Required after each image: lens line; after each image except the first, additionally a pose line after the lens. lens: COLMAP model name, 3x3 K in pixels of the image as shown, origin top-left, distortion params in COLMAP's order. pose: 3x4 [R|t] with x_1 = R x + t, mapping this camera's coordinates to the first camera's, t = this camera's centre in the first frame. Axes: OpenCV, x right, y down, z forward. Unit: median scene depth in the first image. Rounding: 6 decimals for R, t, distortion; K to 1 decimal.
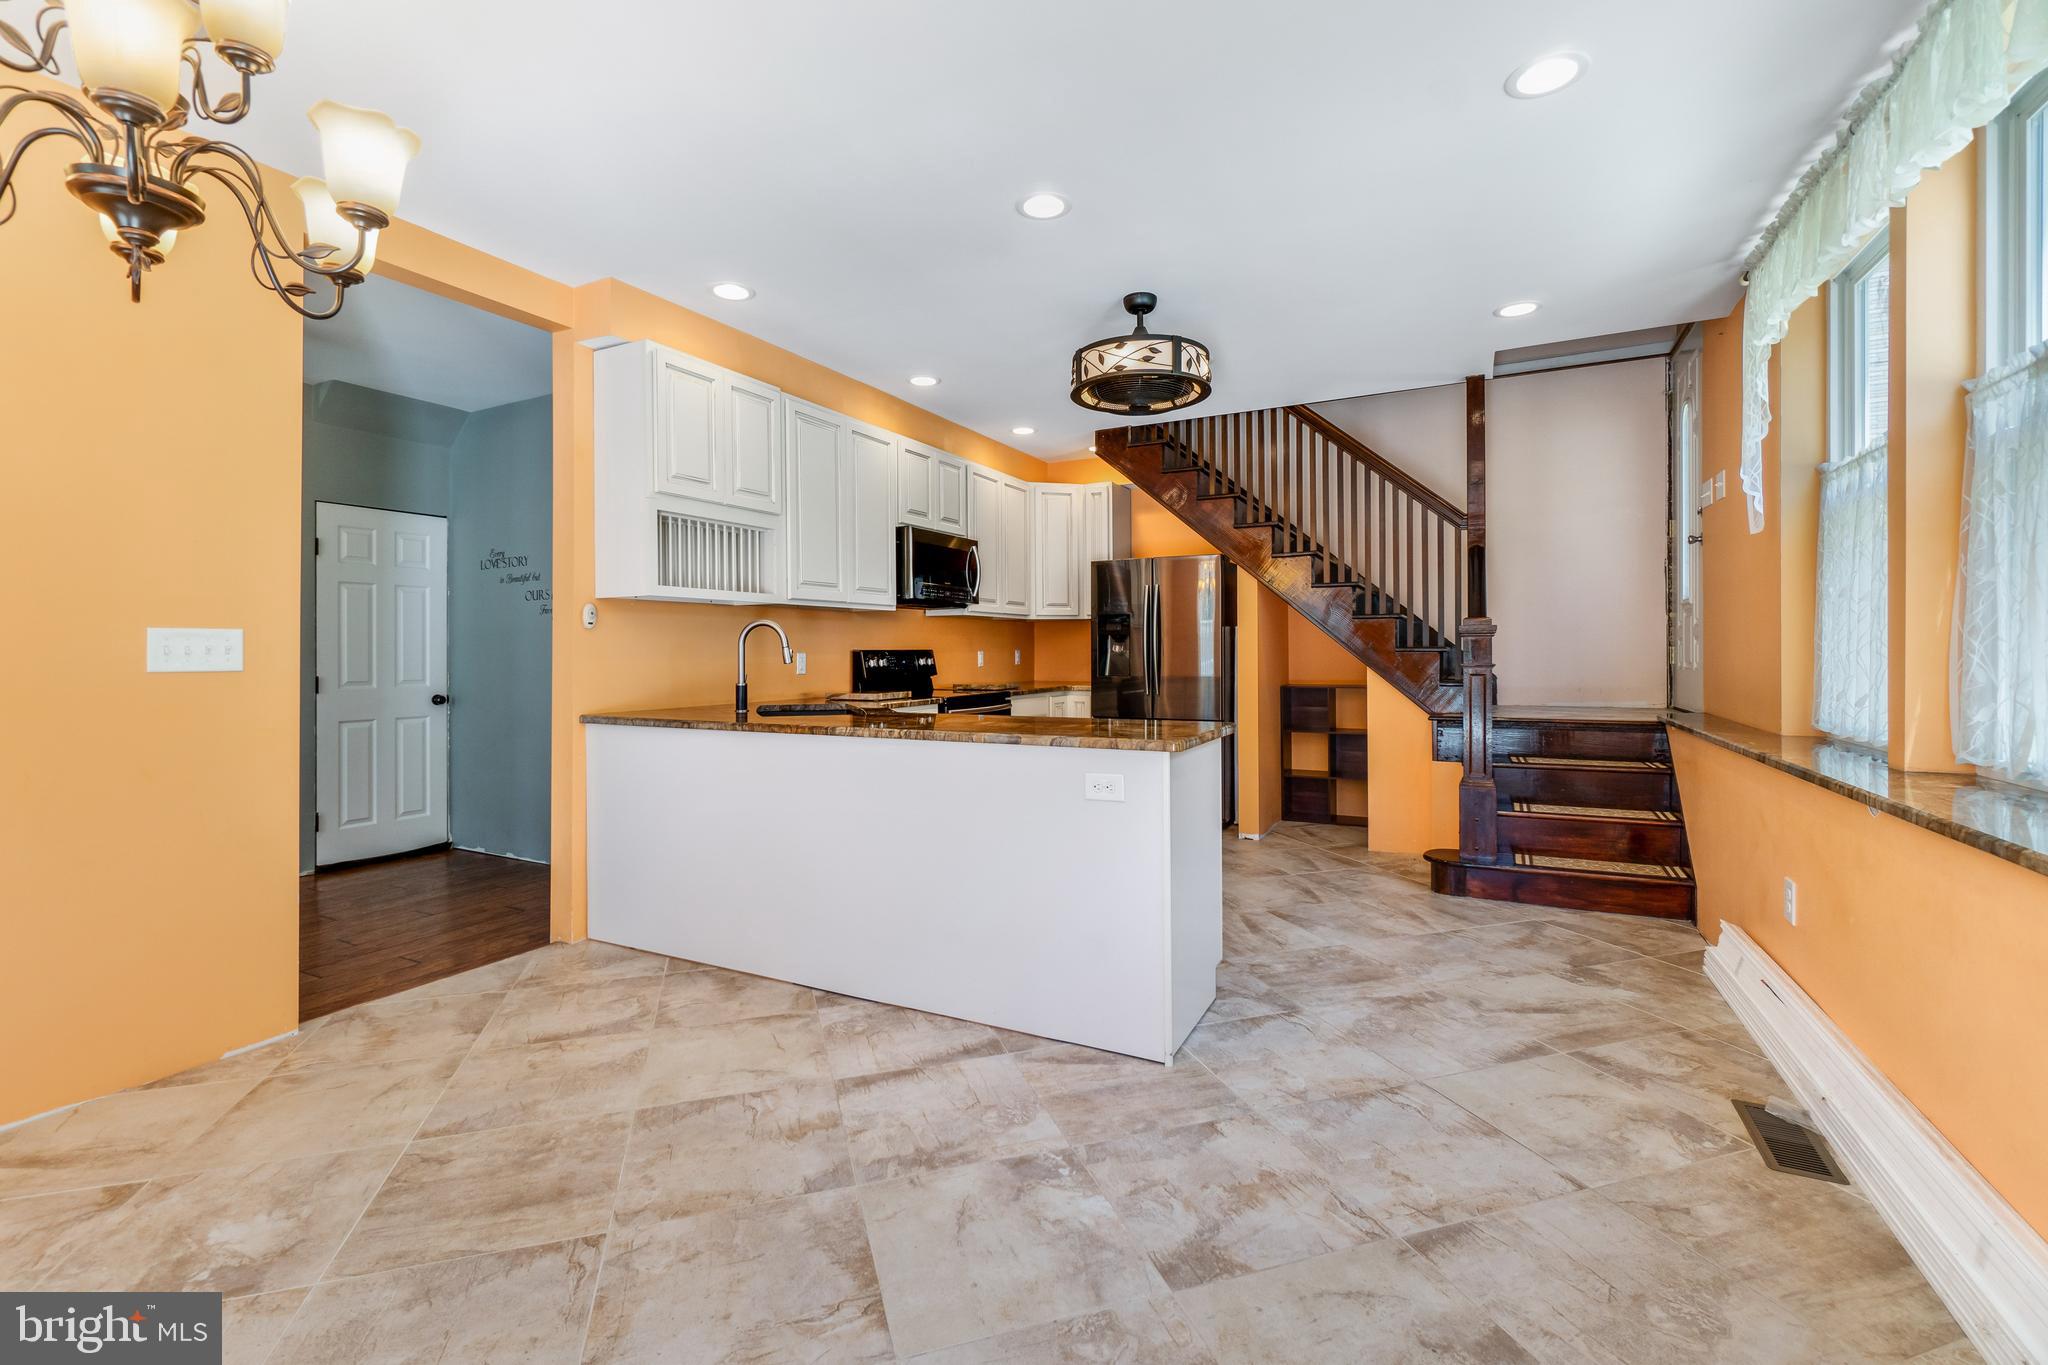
lens RADIAL K [[888.0, 0, 1012.7], [0, 888.0, 644.4], [0, 0, 1]] dist [-0.001086, -0.000359]
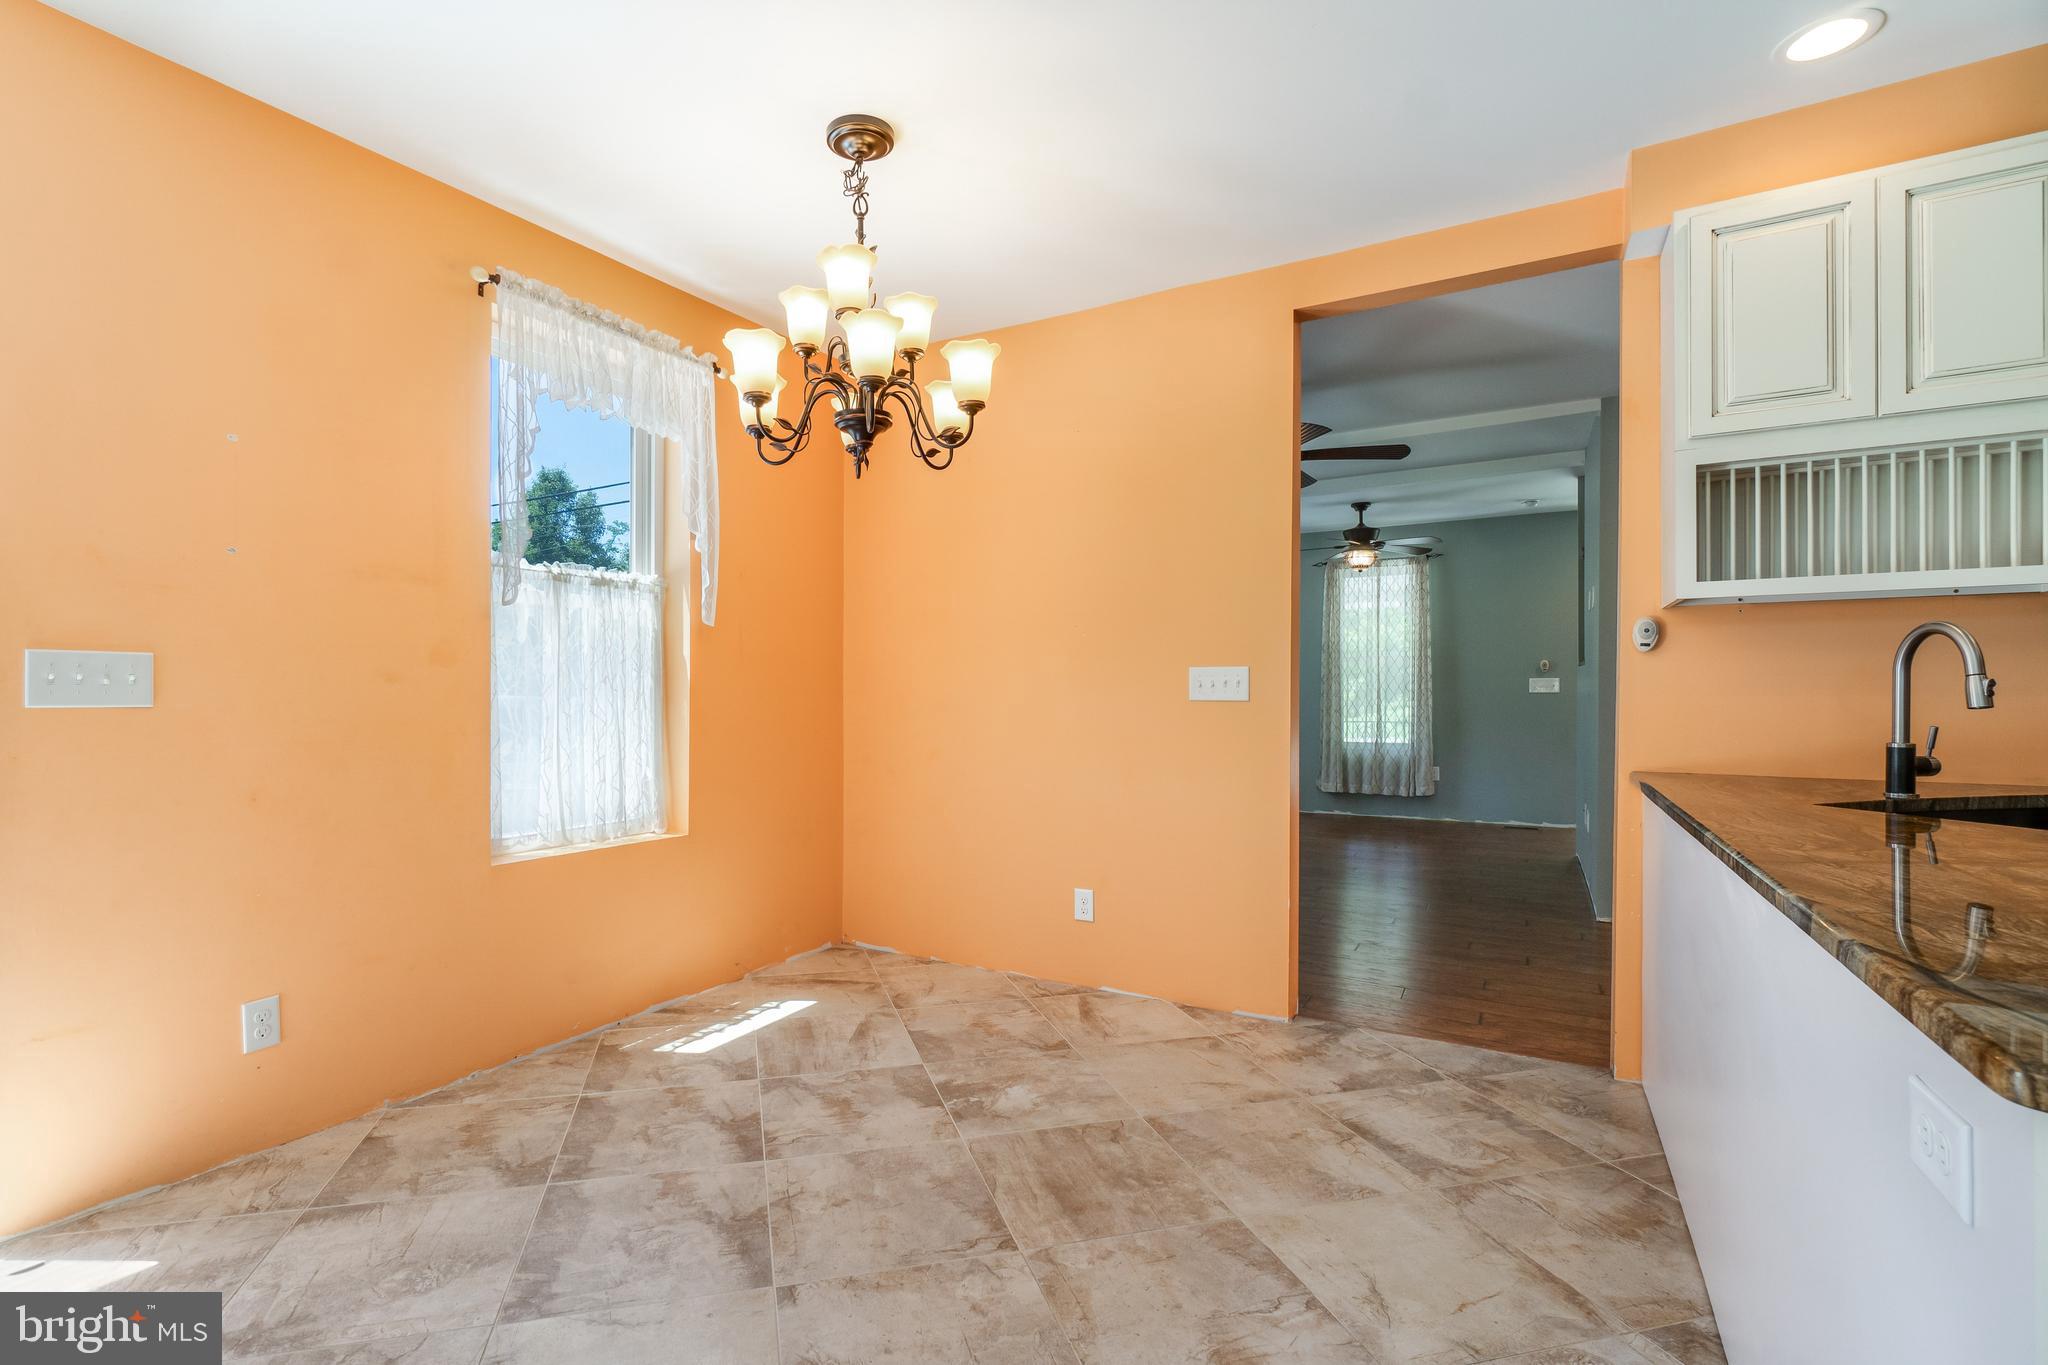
lens RADIAL K [[936.5, 0, 966.0], [0, 936.5, 691.1], [0, 0, 1]] dist [-0.000145, 0.000484]
pose [[-0.062382, 0.002674, -0.998049, 0.394634], [0.009078, 0.999957, 0.002112, 0.008396], [0.998011, -0.008928, -0.062404, 0.637679]]
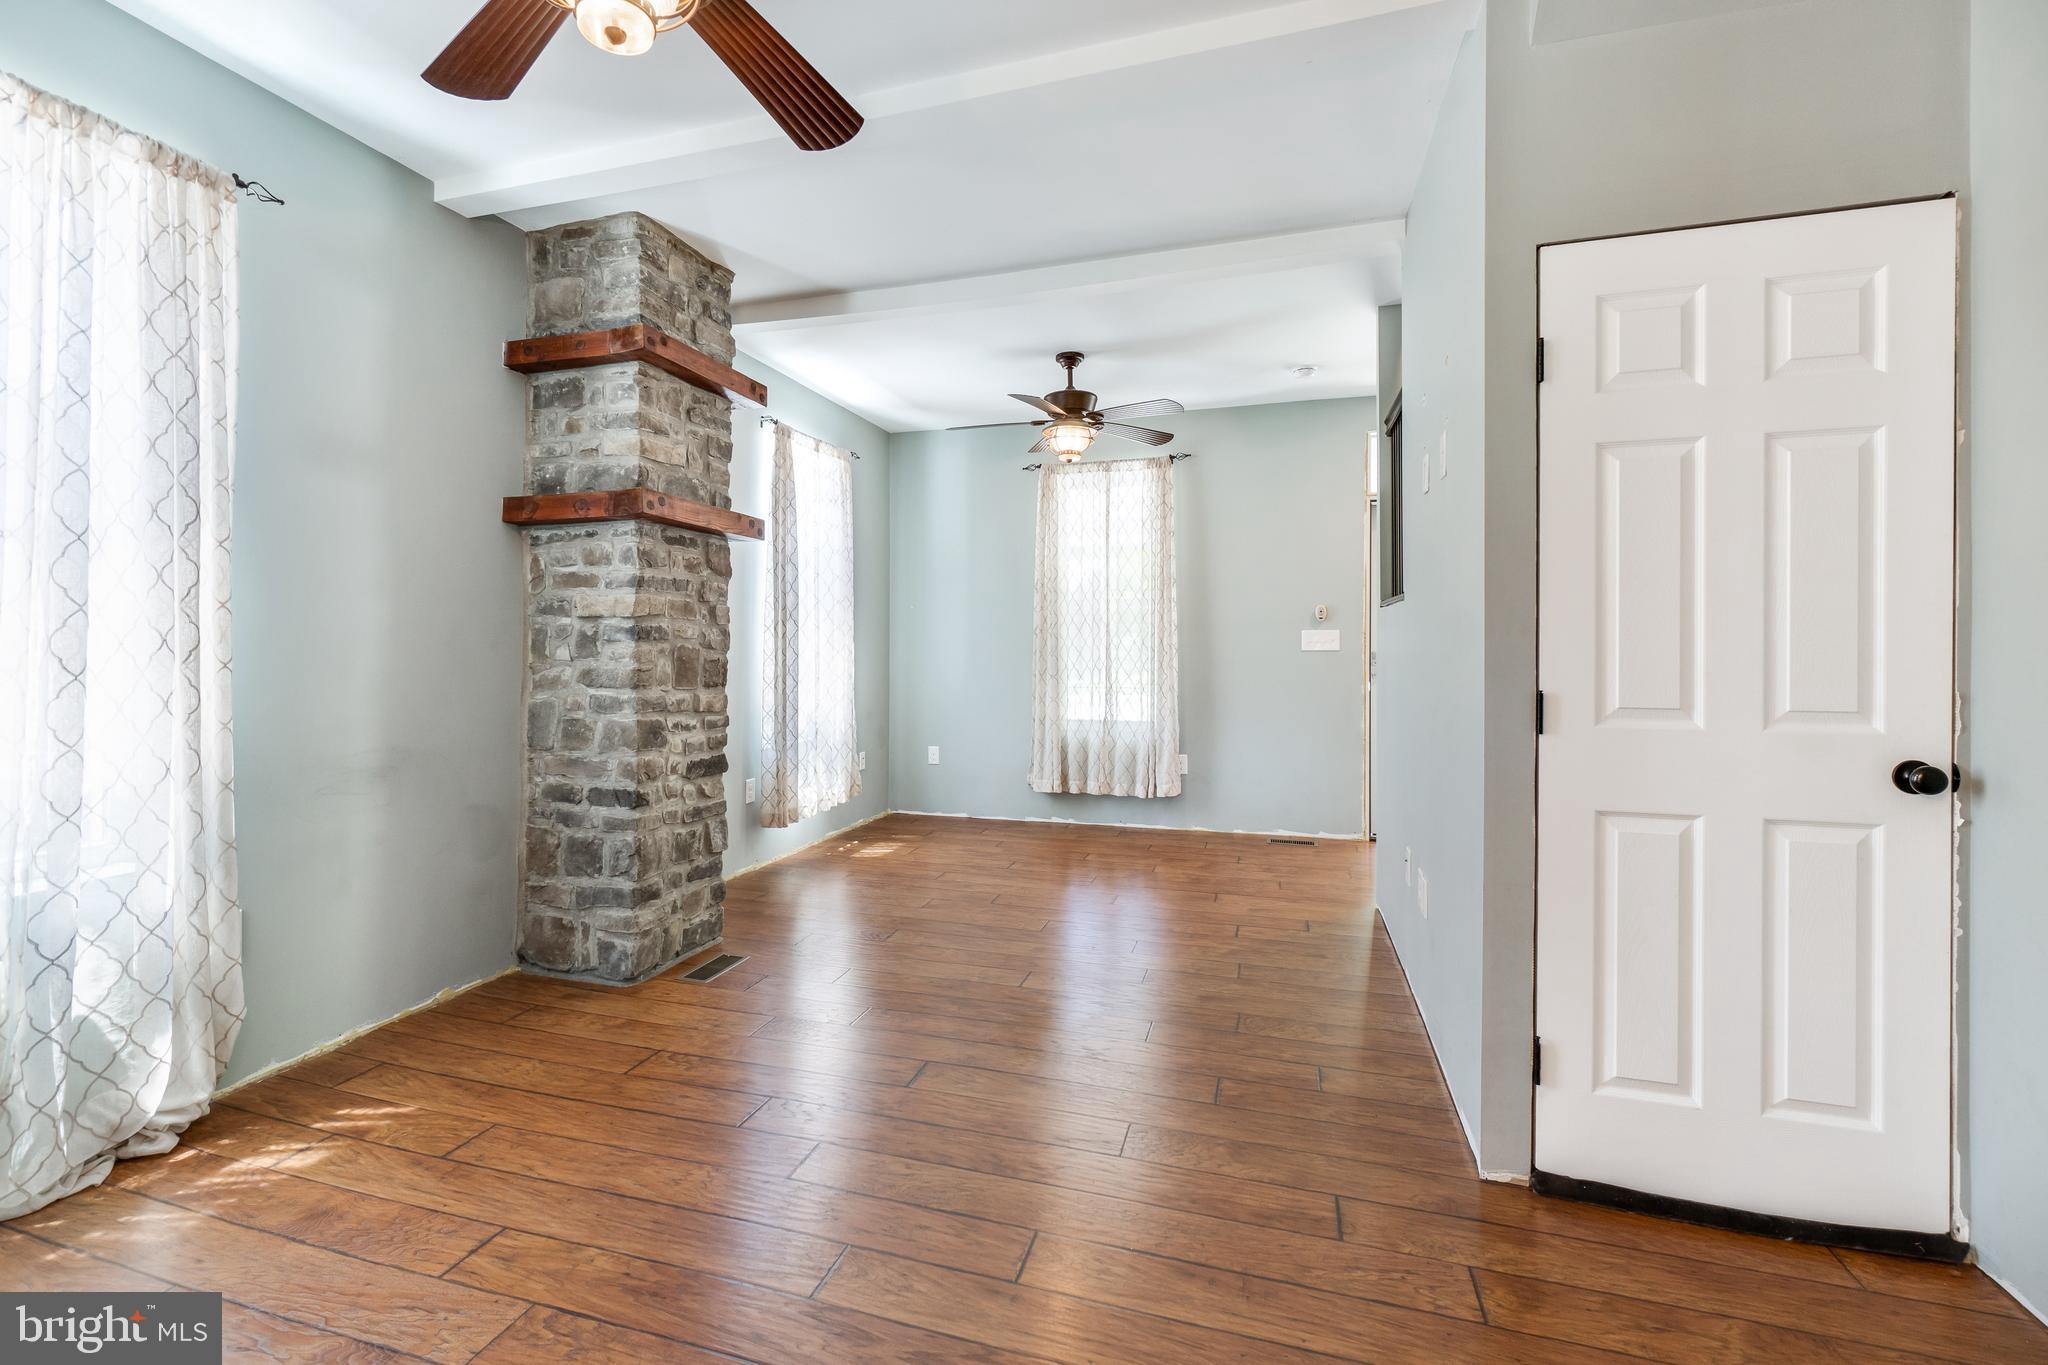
lens RADIAL K [[888.0, 0, 1012.7], [0, 888.0, 644.4], [0, 0, 1]] dist [-0.001086, -0.000359]
pose [[0.186985, -0.005032, -0.982350, -0.763778], [0.007570, 0.999965, -0.003682, 0.024110], [0.982334, -0.006748, 0.187016, 1.187424]]
